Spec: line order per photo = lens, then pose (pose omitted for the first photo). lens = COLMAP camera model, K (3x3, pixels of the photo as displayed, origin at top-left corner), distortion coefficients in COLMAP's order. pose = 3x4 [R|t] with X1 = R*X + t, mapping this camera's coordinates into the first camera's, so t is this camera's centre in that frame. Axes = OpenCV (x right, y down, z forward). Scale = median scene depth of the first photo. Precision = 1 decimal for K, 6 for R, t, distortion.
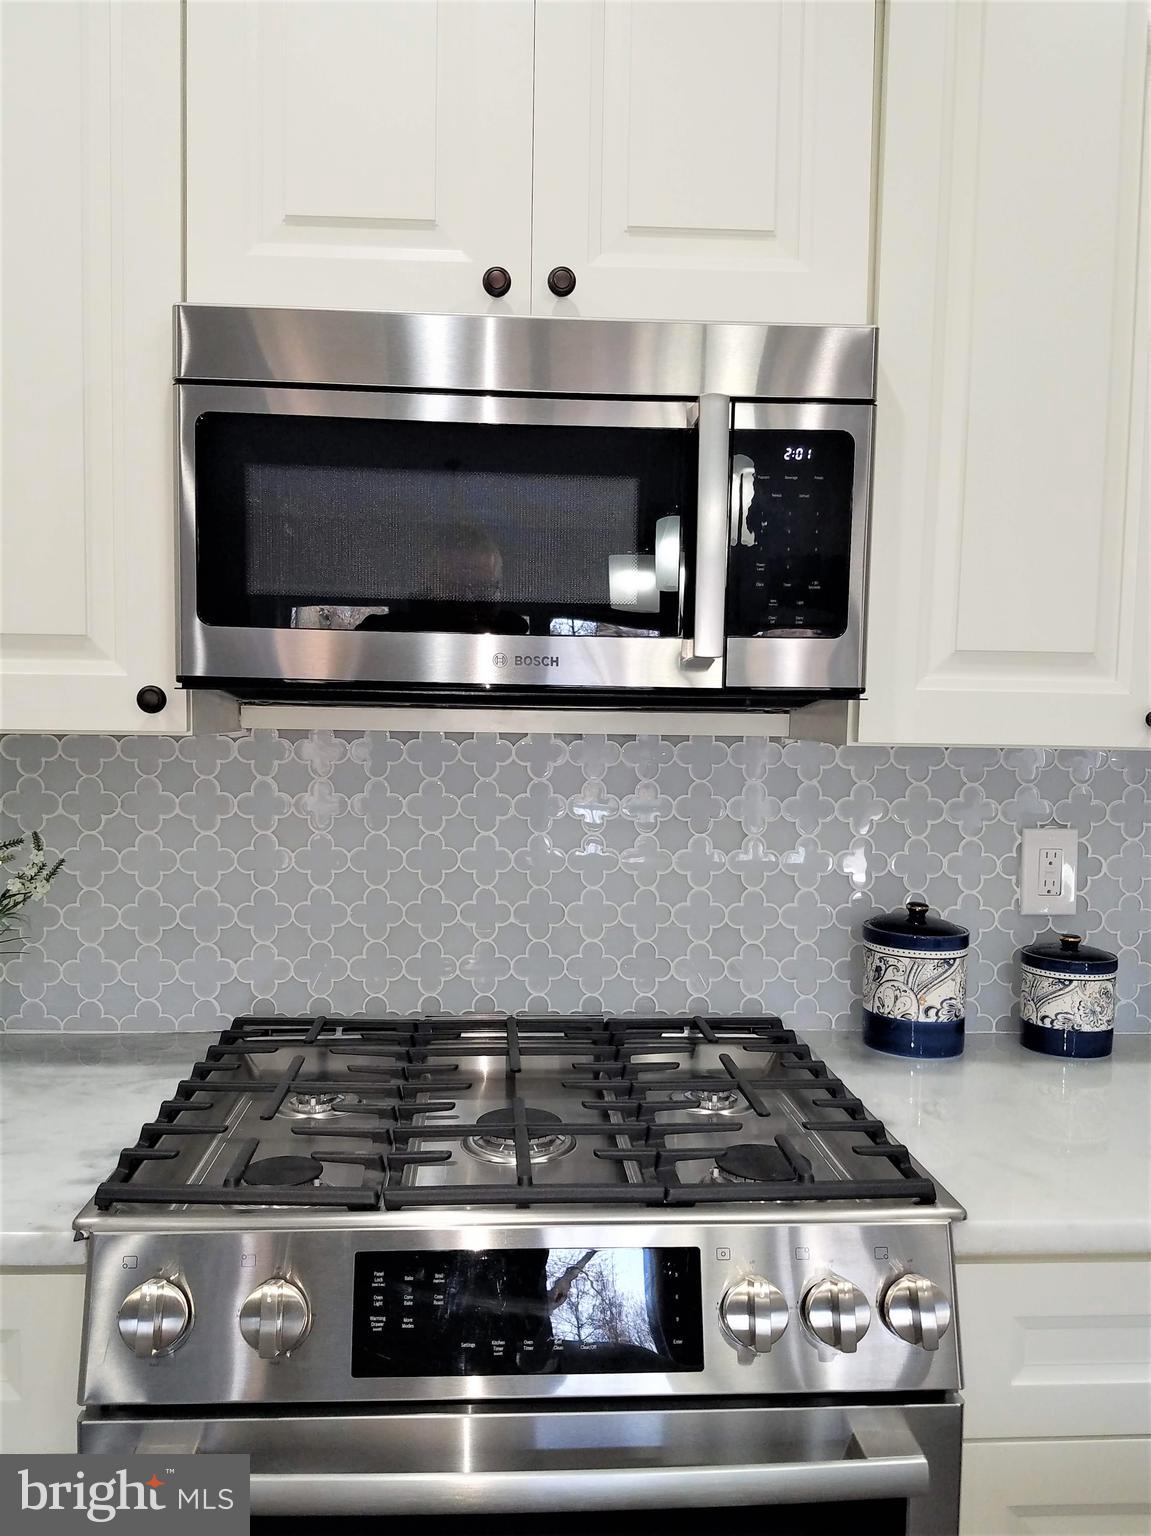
lens RADIAL K [[1155.8, 0, 575.5], [0, 1155.8, 768.0], [0, 0, 1]] dist [0.000535, -0.000990]
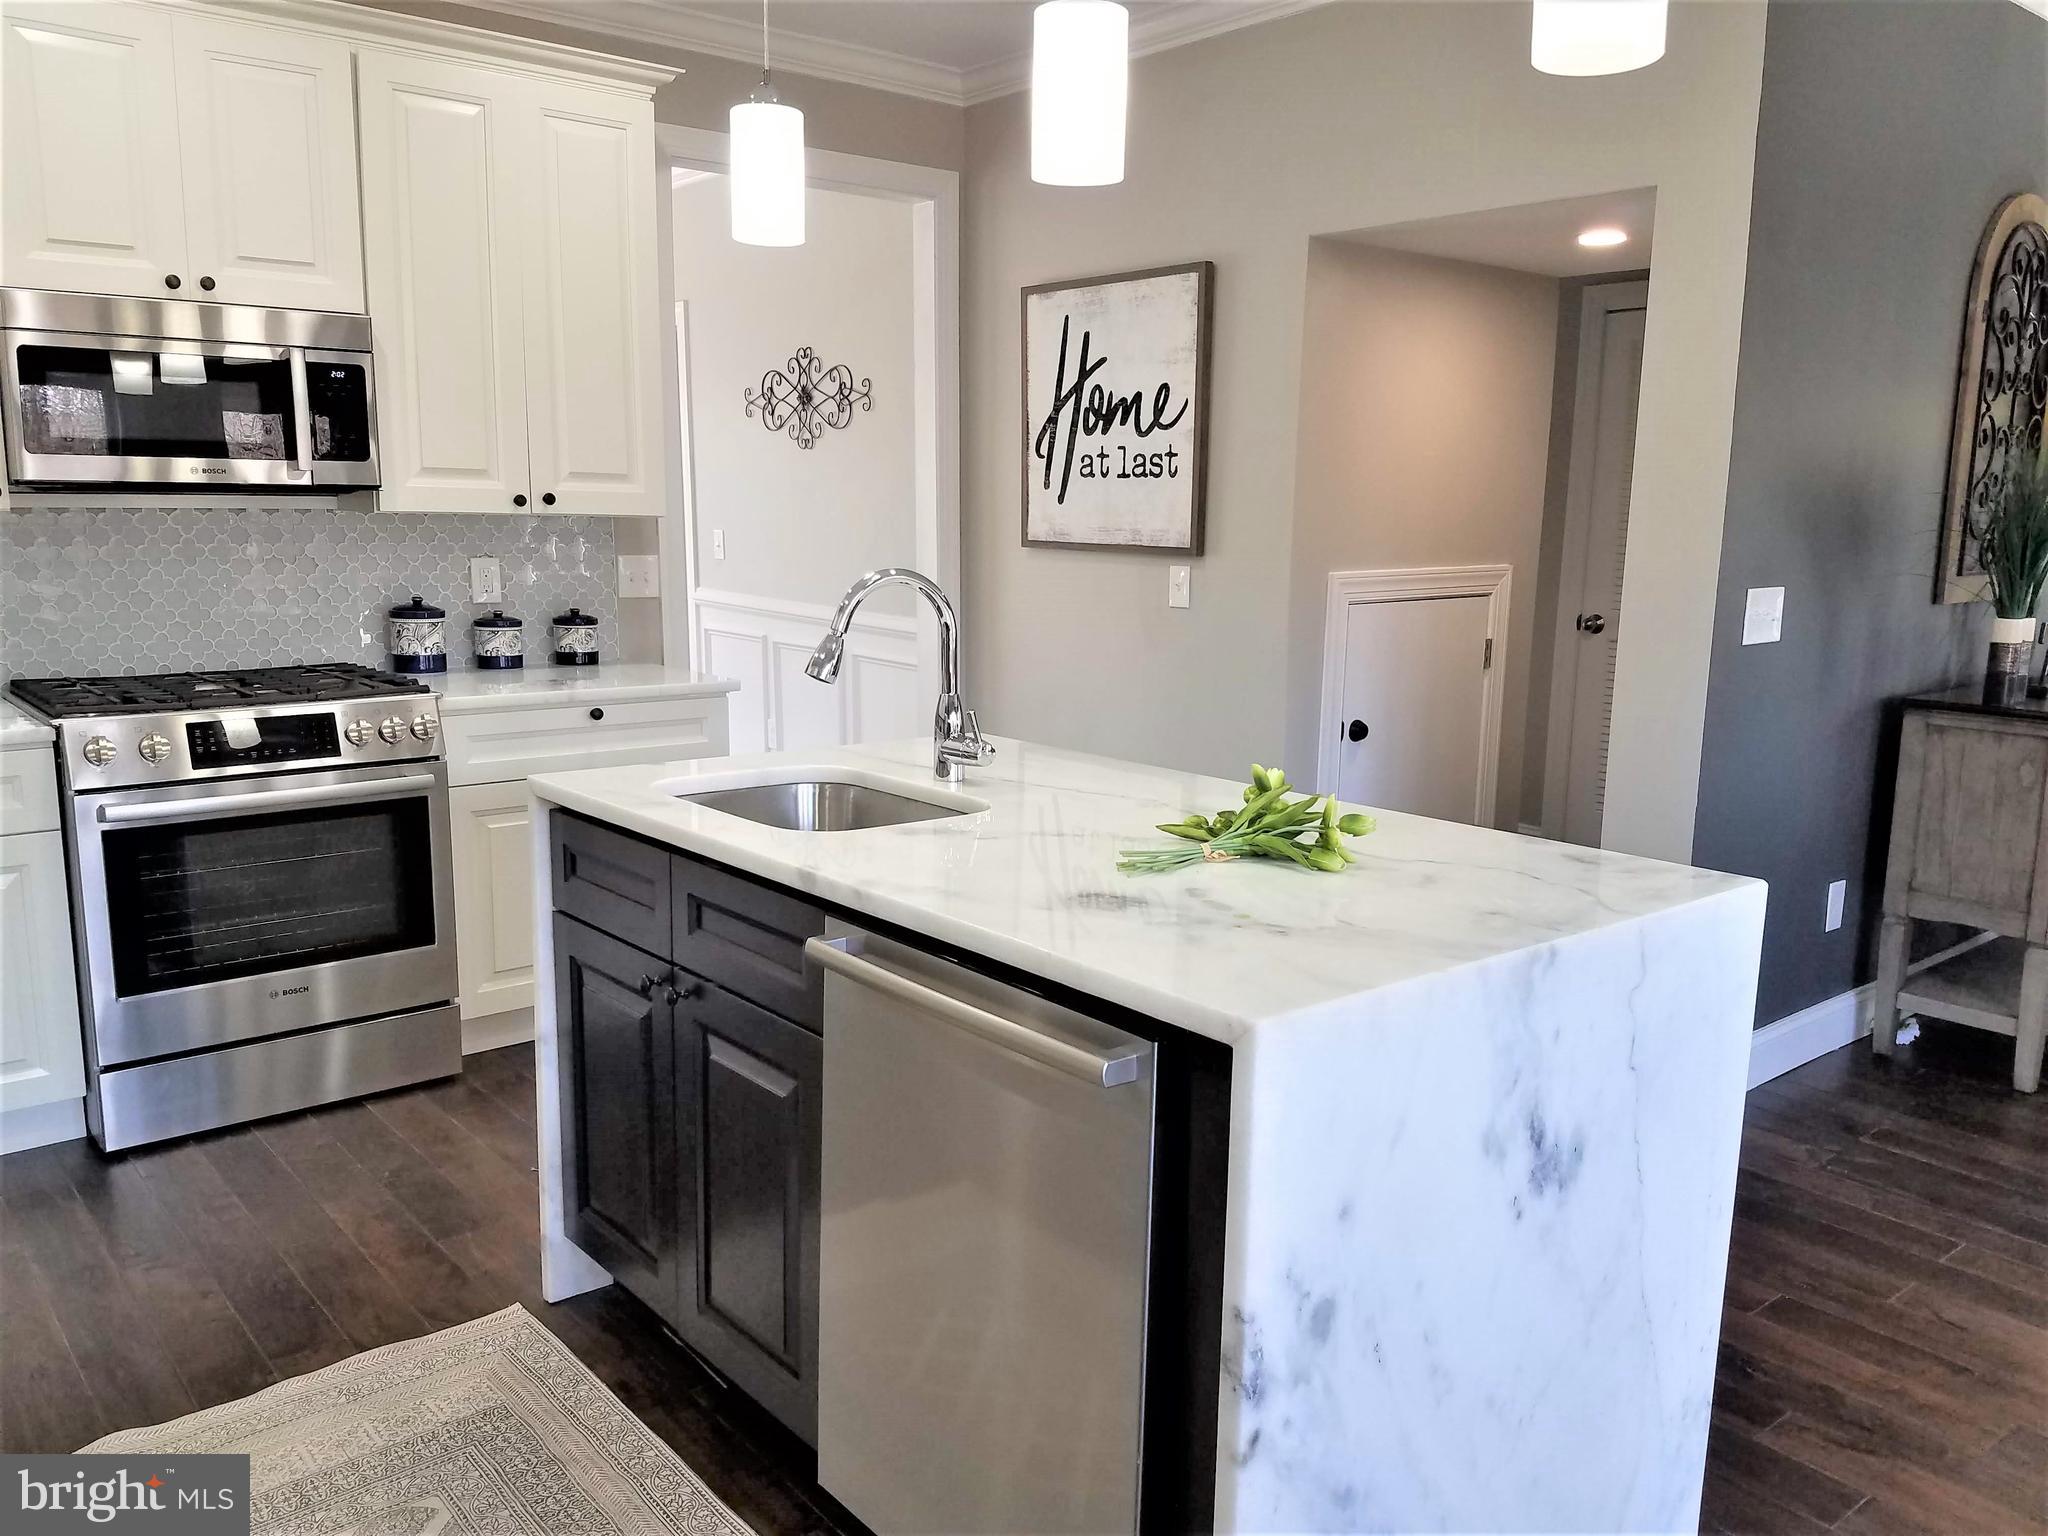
lens RADIAL K [[1582.9, 0, 1024.0], [0, 1582.9, 768.0], [0, 0, 1]] dist [-0.001072, 0.000226]
pose [[0.799344, -0.107967, 0.591094, -0.529085], [0.039680, 0.991062, 0.127363, 0.112876], [-0.599562, -0.078352, 0.796484, -1.888518]]
